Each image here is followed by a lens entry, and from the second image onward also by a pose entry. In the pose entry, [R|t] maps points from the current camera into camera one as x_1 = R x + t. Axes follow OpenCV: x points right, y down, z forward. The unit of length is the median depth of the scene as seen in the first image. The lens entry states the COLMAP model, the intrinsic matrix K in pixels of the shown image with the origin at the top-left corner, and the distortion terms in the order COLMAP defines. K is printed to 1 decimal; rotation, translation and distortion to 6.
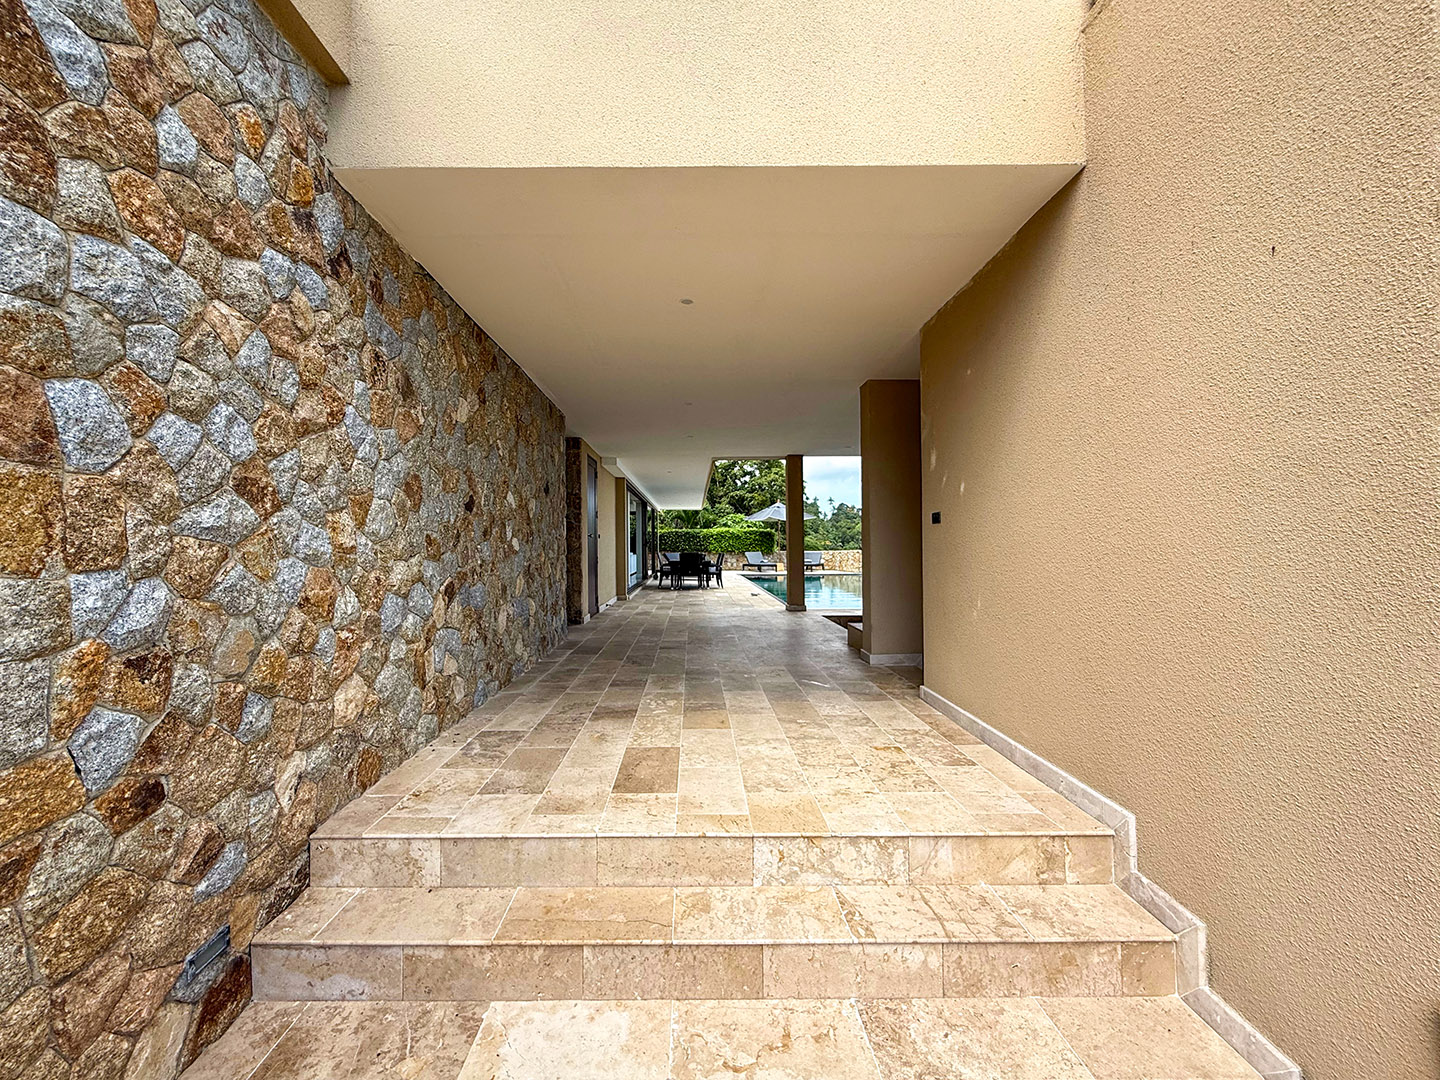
lens RADIAL K [[587.0, 0, 681.5], [0, 587.0, 542.7], [0, 0, 1]] dist [0.000132, -0.000147]
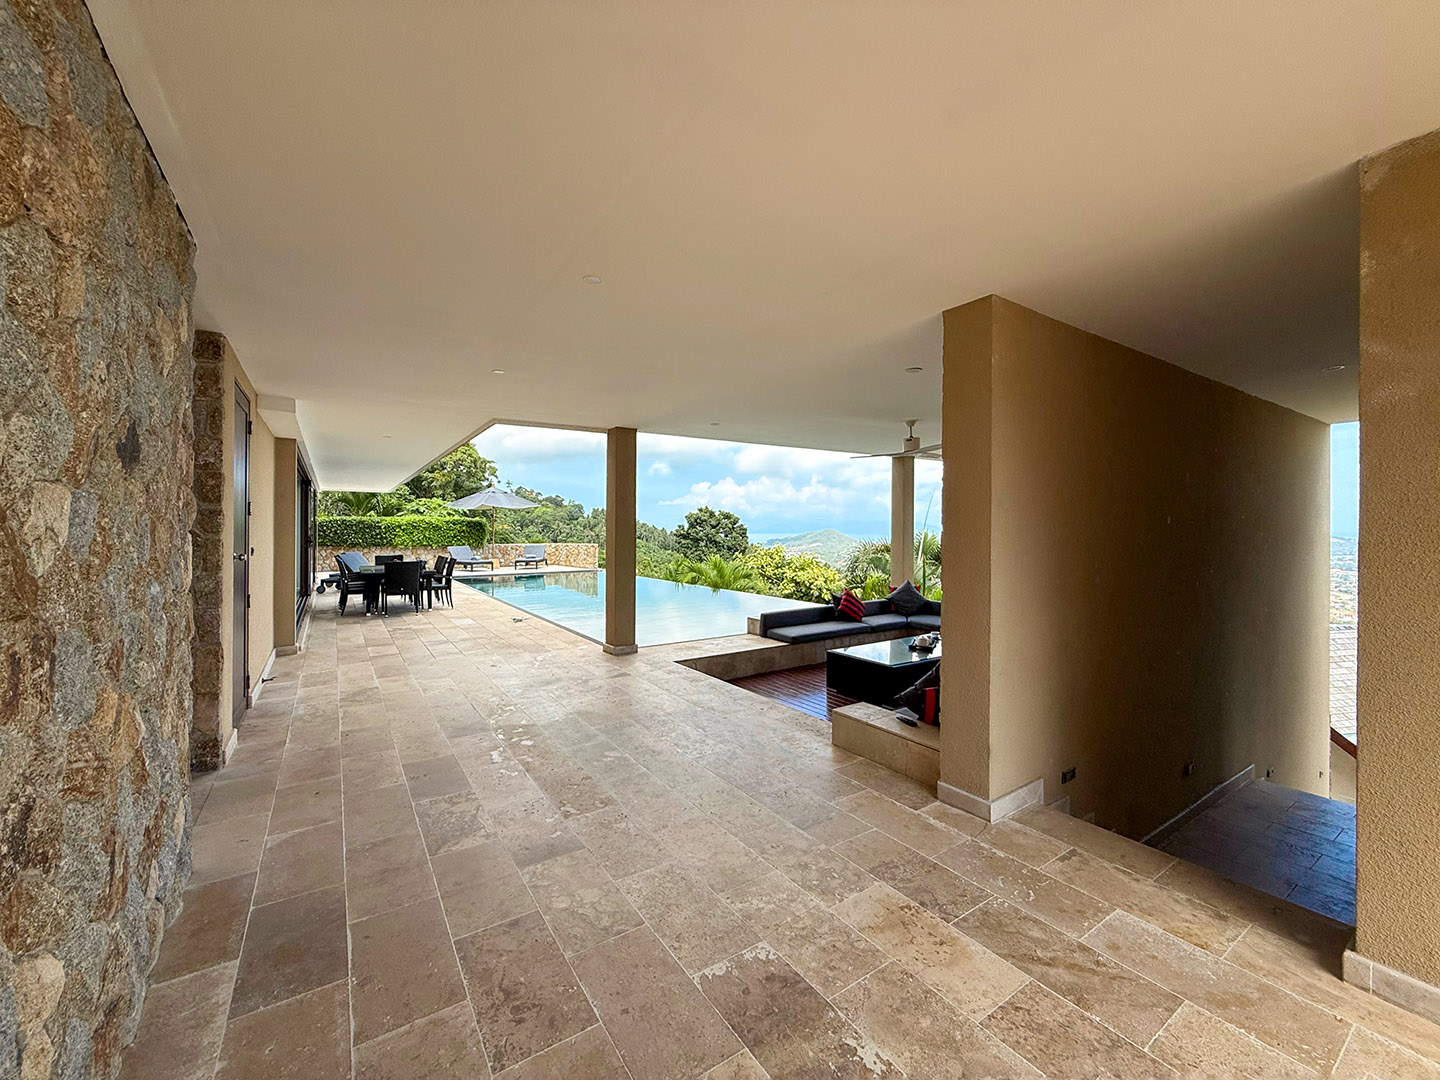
lens RADIAL K [[580.9, 0, 686.6], [0, 580.9, 513.0], [0, 0, 1]] dist [0.000766, 0.000071]
pose [[0.847386, 0.008801, 0.530904, -0.387550], [0.002341, 0.999791, -0.020310, -0.137086], [-0.530972, 0.018453, 0.847189, 1.602486]]
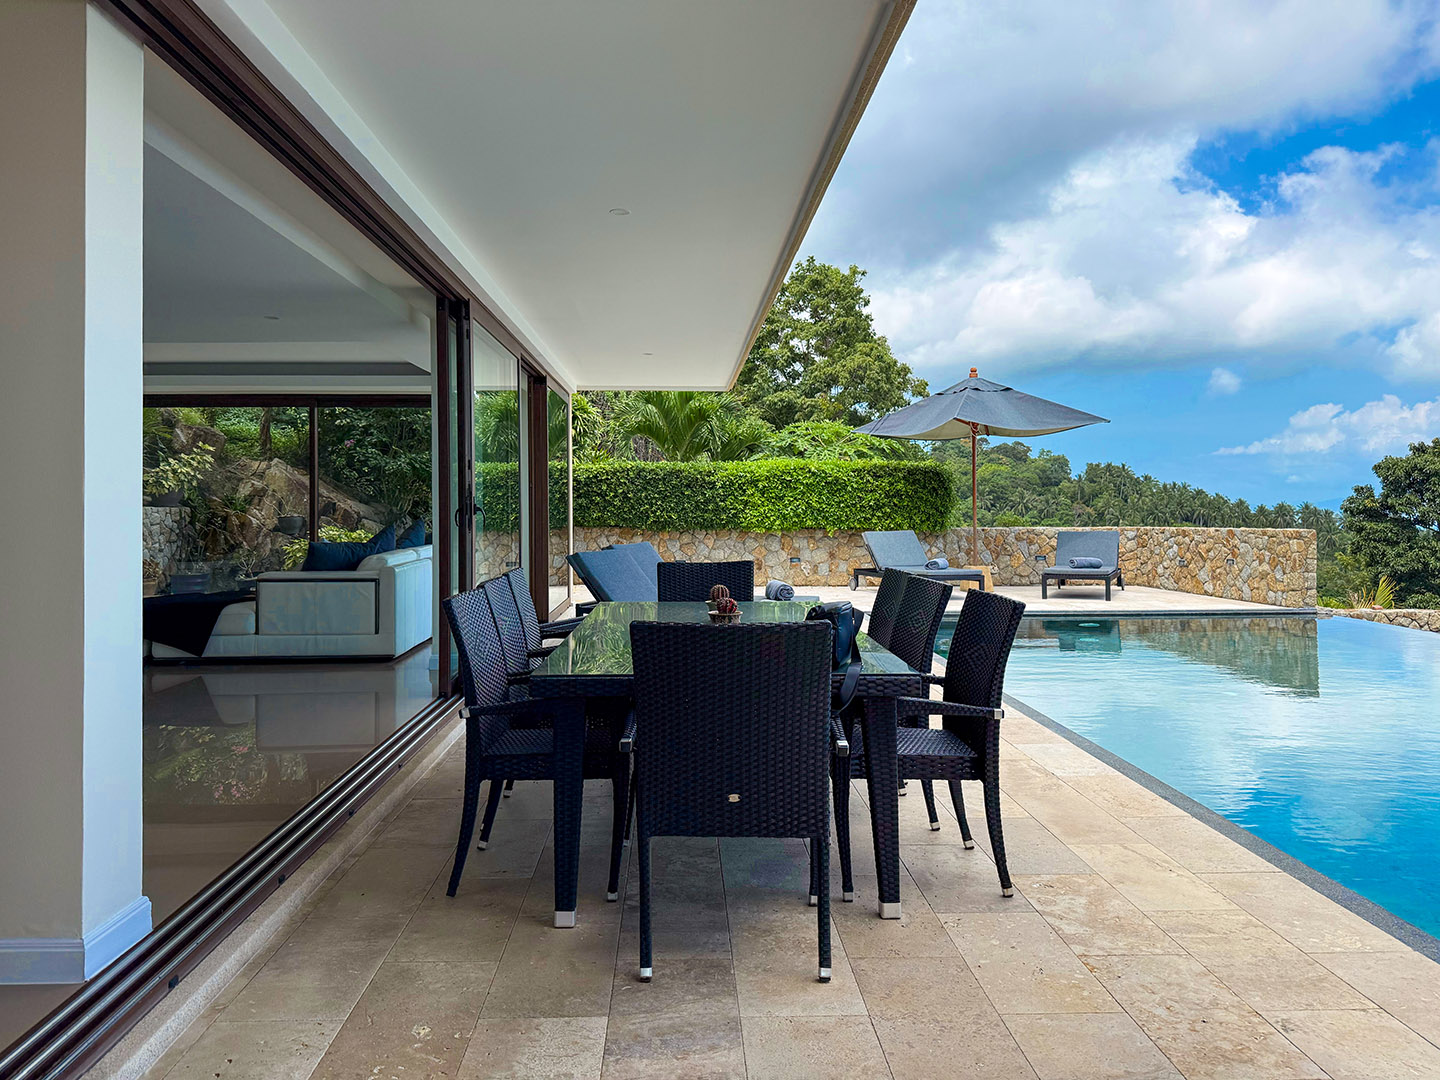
lens RADIAL K [[984.6, 0, 721.3], [0, 984.6, 482.3], [0, 0, 1]] dist [0.002504, 0.000762]
pose [[0.998246, -0.006902, 0.058801, 0.006540], [0.007944, 0.999815, -0.017515, -0.020811], [-0.058669, 0.017952, 0.998116, 4.978731]]
